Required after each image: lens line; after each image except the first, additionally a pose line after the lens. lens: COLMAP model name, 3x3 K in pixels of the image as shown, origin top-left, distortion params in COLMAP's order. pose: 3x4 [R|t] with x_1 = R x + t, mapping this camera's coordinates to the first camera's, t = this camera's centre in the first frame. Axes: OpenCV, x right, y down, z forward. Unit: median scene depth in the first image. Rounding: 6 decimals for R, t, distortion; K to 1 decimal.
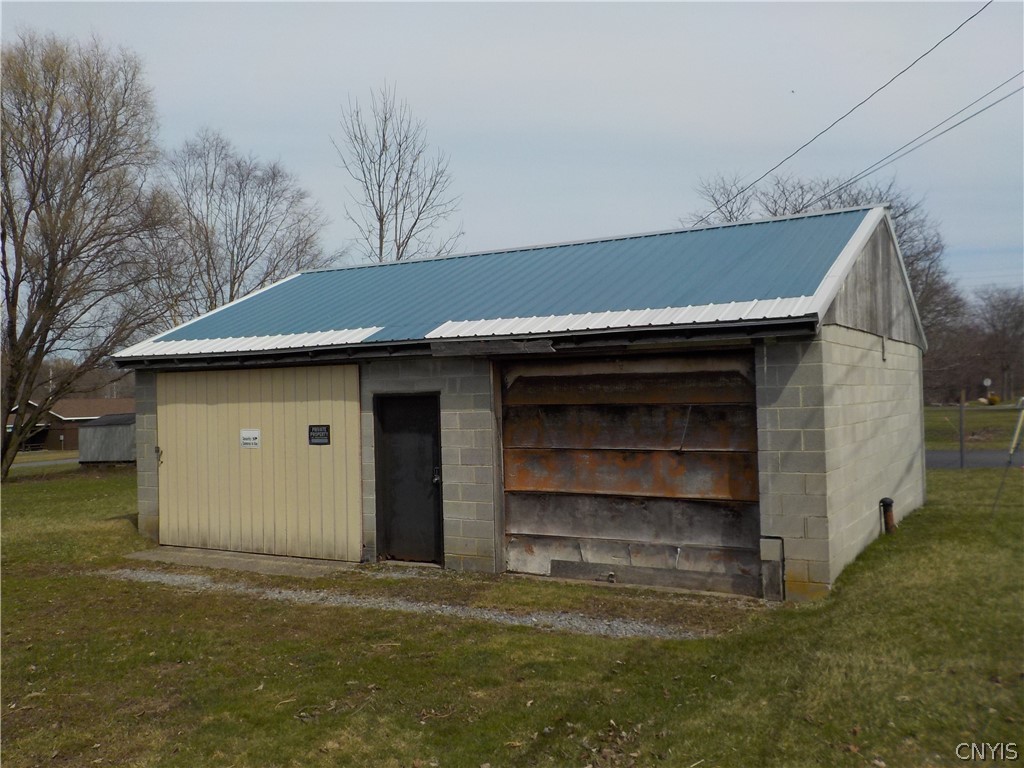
lens RADIAL K [[949.4, 0, 512.0], [0, 949.4, 384.0], [0, 0, 1]] dist [0.011221, 0.009077]
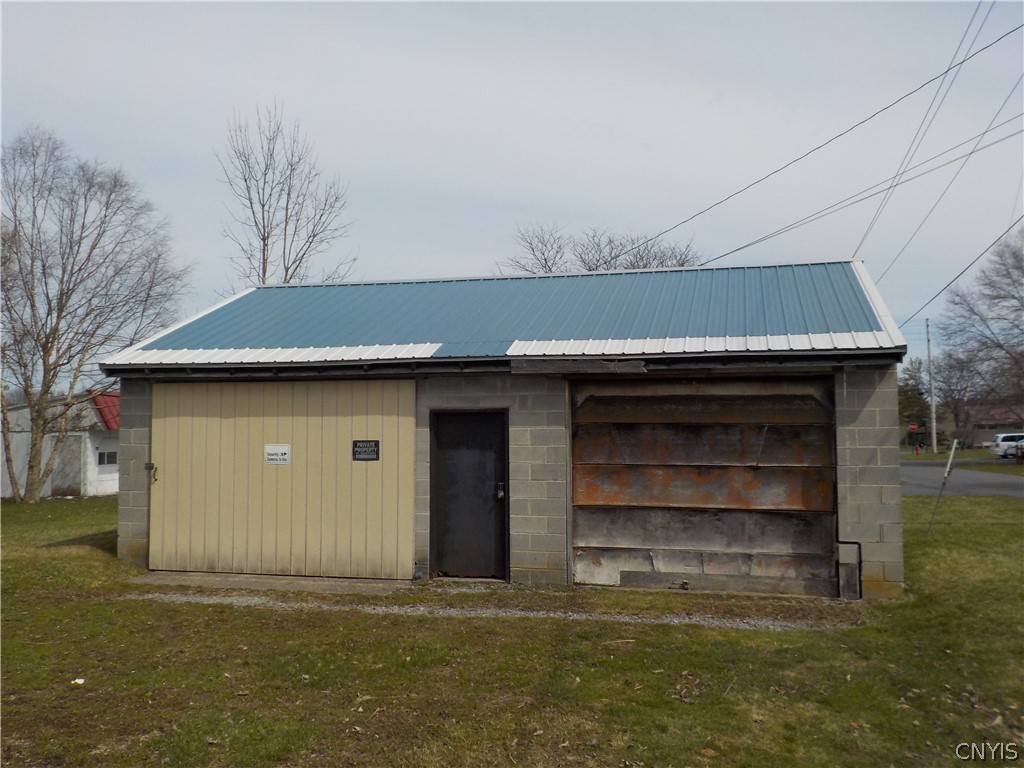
lens RADIAL K [[949.4, 0, 512.0], [0, 949.4, 384.0], [0, 0, 1]] dist [0.011221, 0.009077]
pose [[0.960252, 0.035711, 0.276841, -0.371514], [-0.023565, 0.998613, -0.047079, 0.031092], [-0.278138, 0.038684, 0.959762, 0.017764]]
